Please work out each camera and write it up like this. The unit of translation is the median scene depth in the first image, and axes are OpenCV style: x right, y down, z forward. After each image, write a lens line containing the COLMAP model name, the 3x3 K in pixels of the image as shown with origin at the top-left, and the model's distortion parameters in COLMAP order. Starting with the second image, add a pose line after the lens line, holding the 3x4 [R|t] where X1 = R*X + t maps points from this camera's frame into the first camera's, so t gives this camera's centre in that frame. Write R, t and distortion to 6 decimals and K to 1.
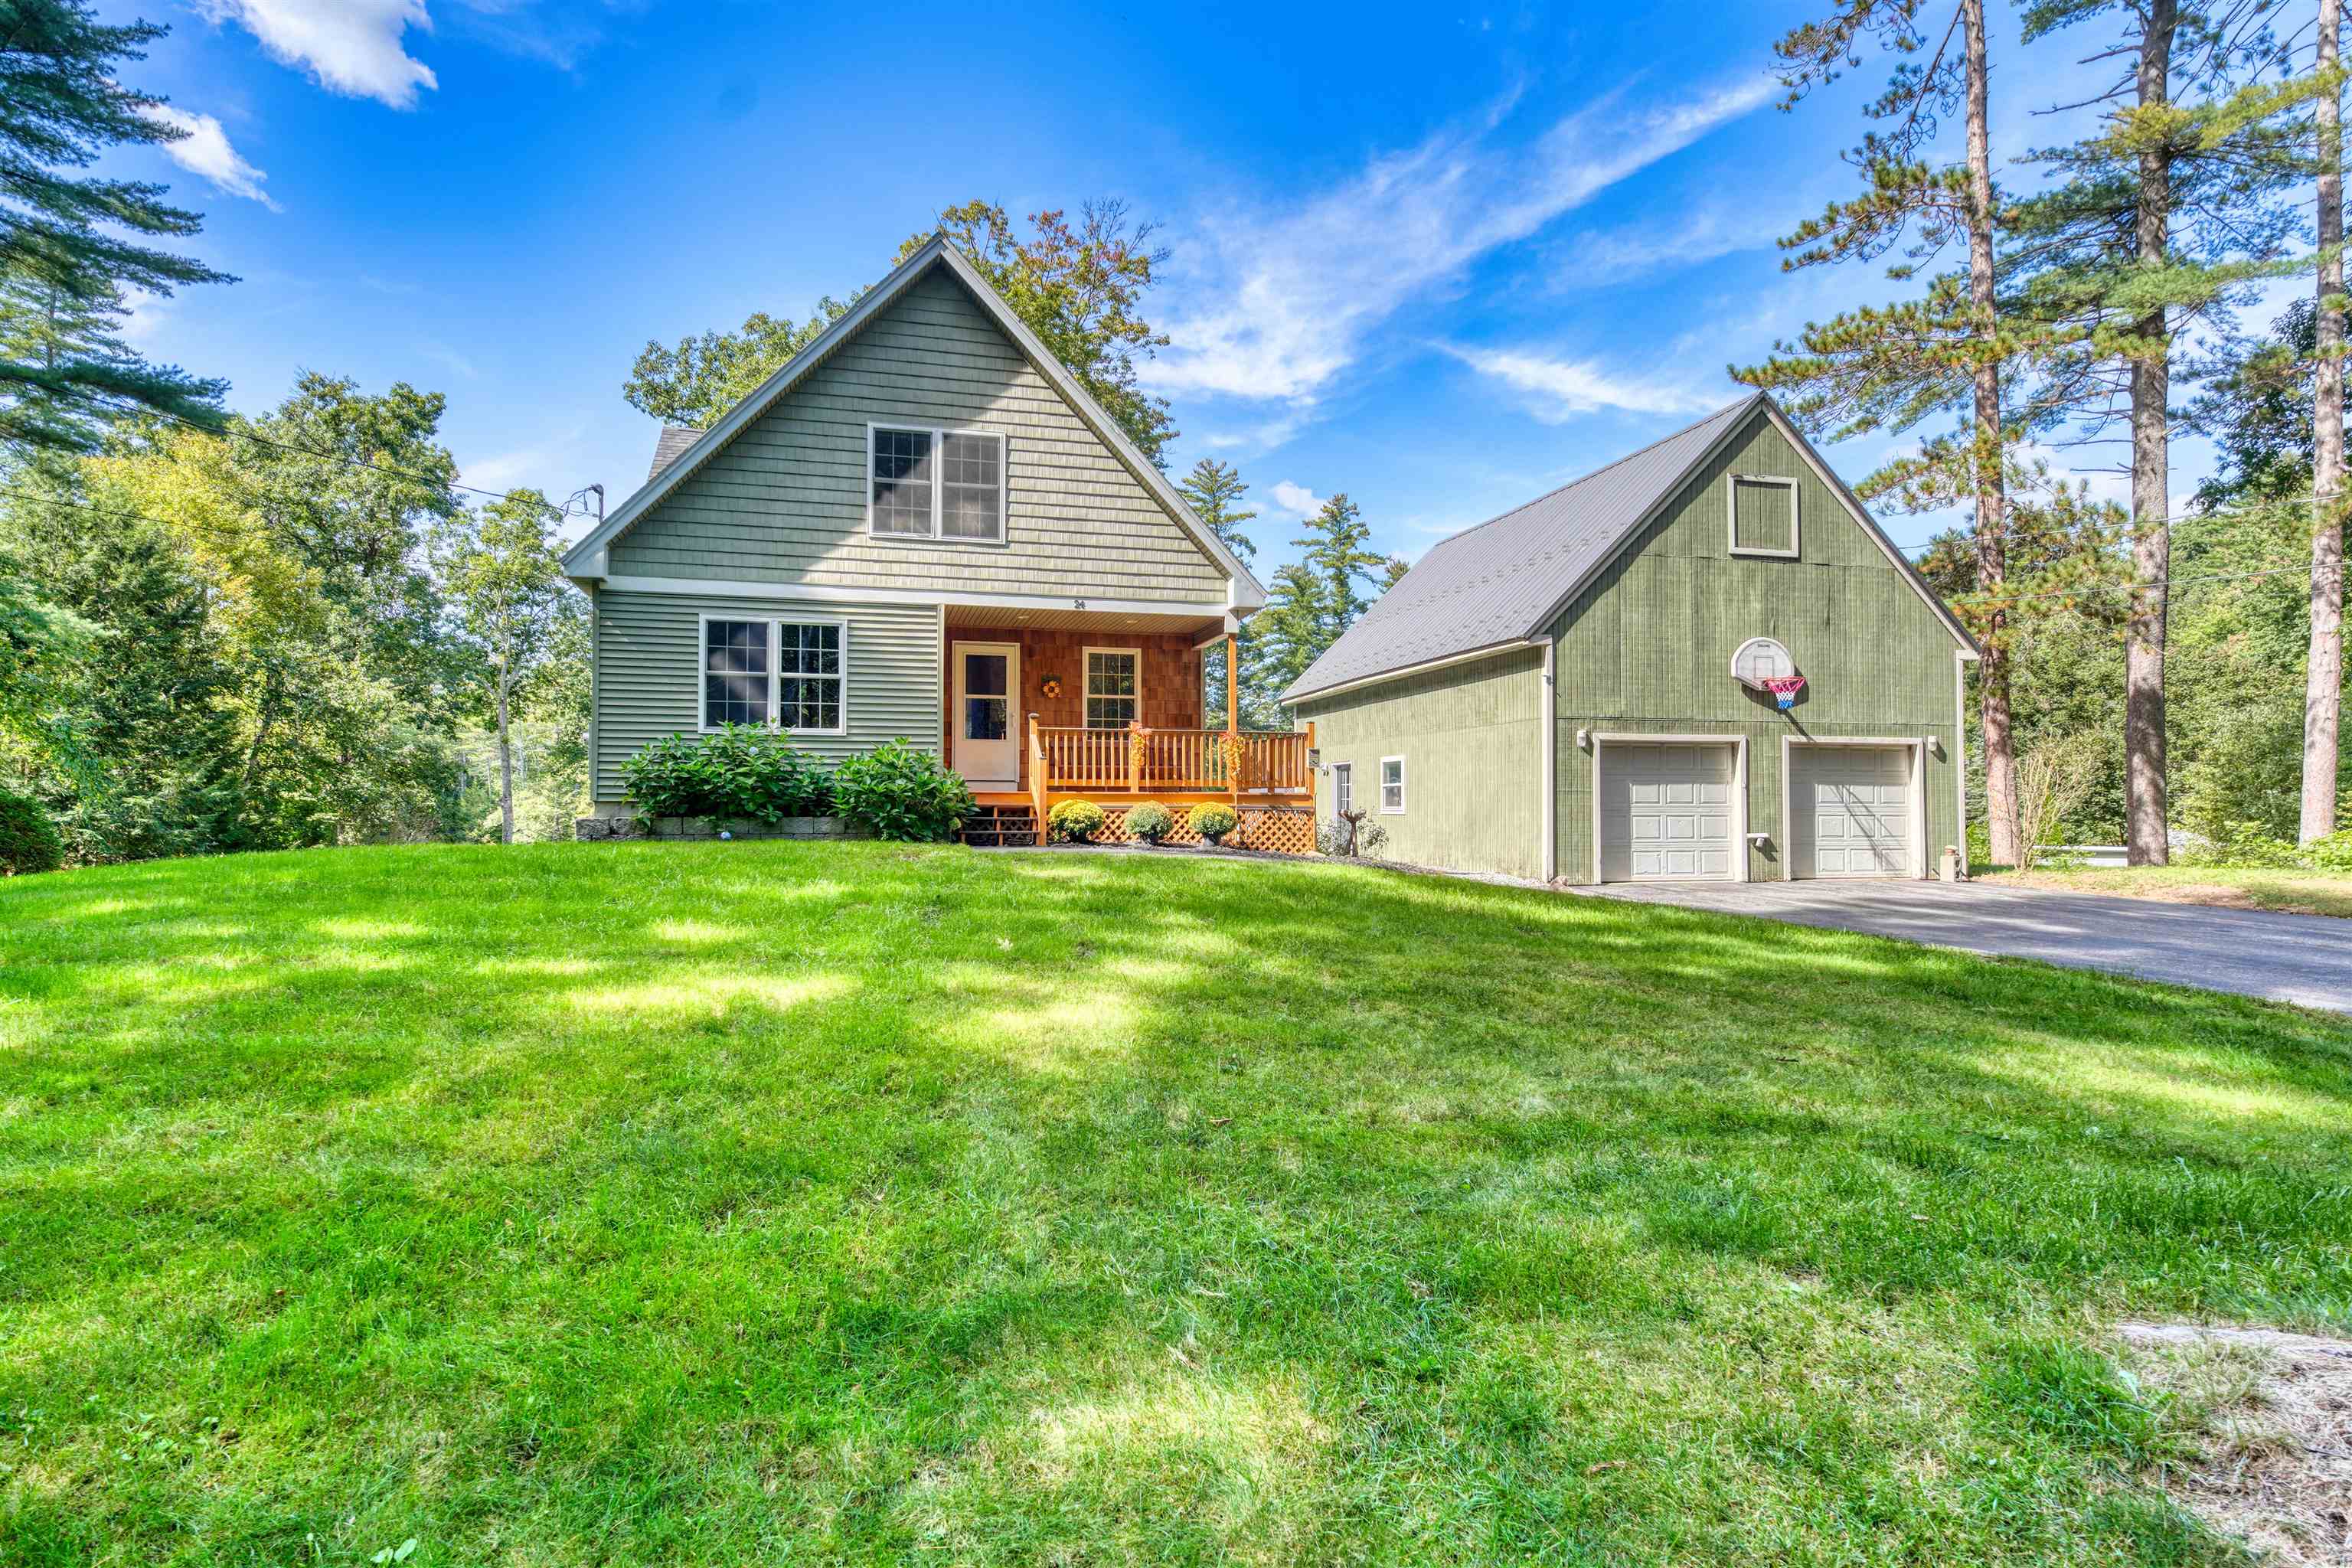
lens RADIAL K [[962.6, 0, 1180.1], [0, 962.6, 783.2], [0, 0, 1]] dist [0.028844, -0.024215]
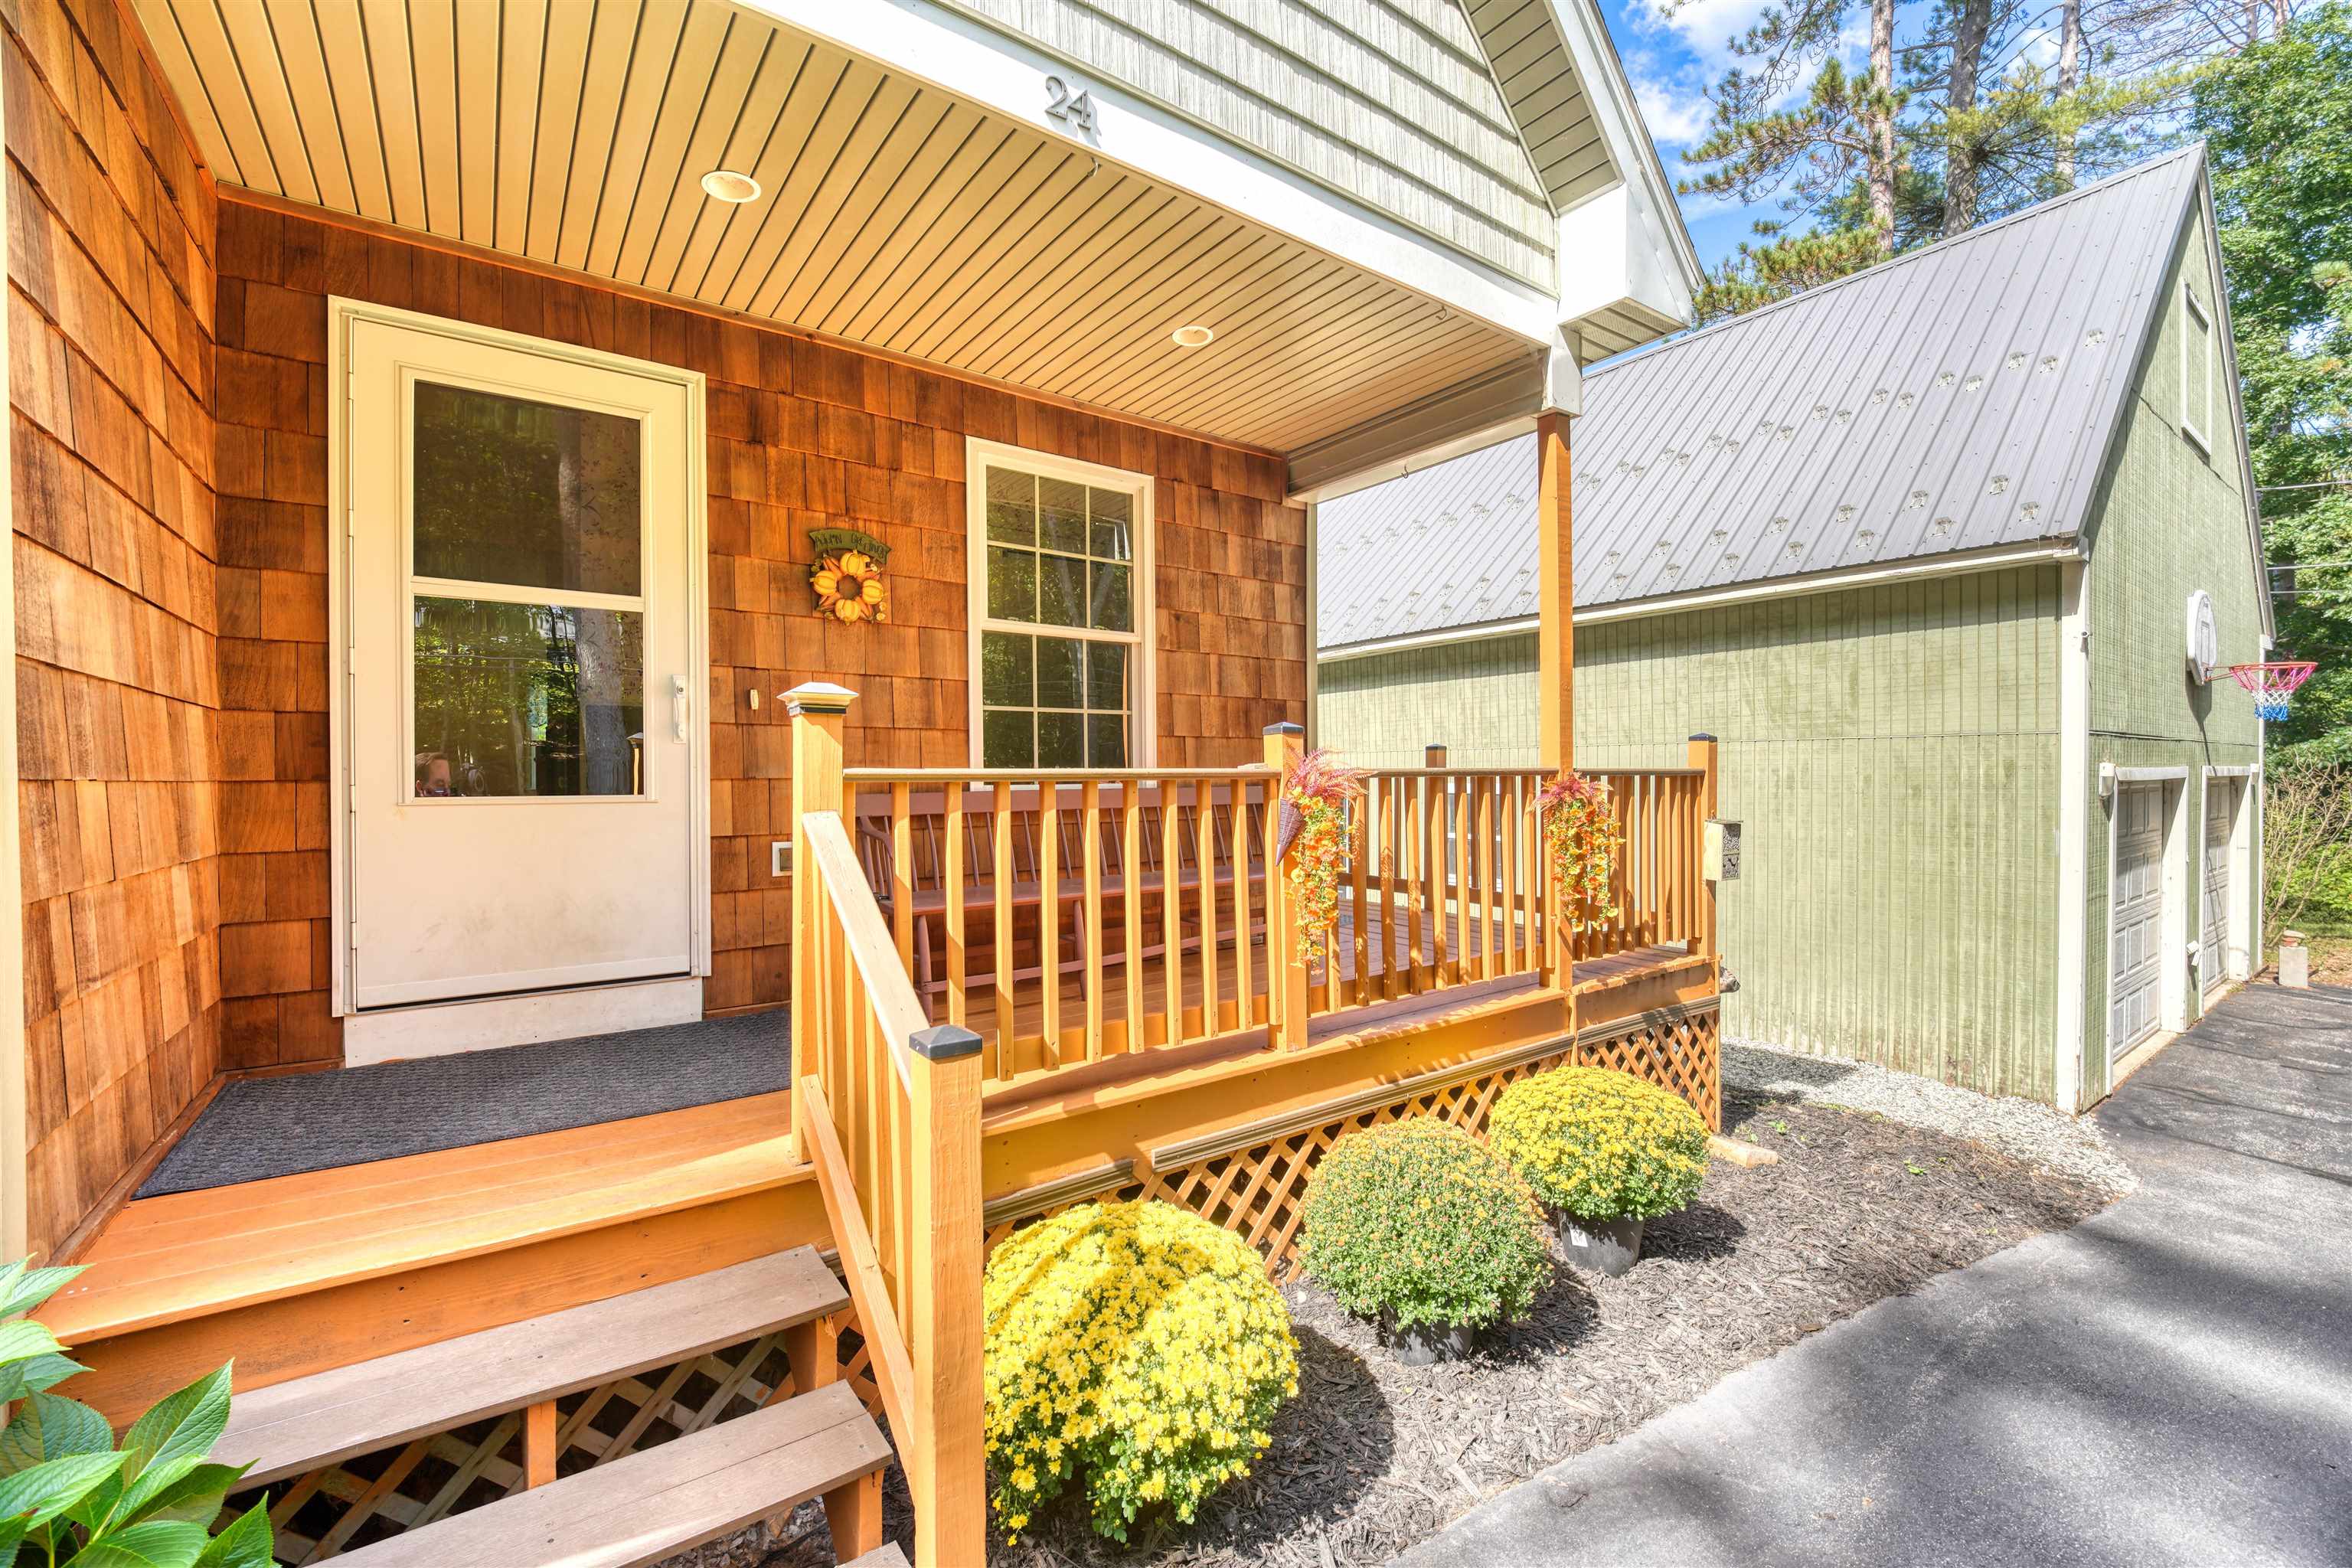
lens RADIAL K [[962.6, 0, 1180.1], [0, 962.6, 783.2], [0, 0, 1]] dist [0.028844, -0.024215]
pose [[0.952831, 0.002822, 0.303487, -0.119669], [-0.008543, 0.999810, 0.017526, -0.049091], [-0.303380, -0.019292, 0.952674, 0.691613]]
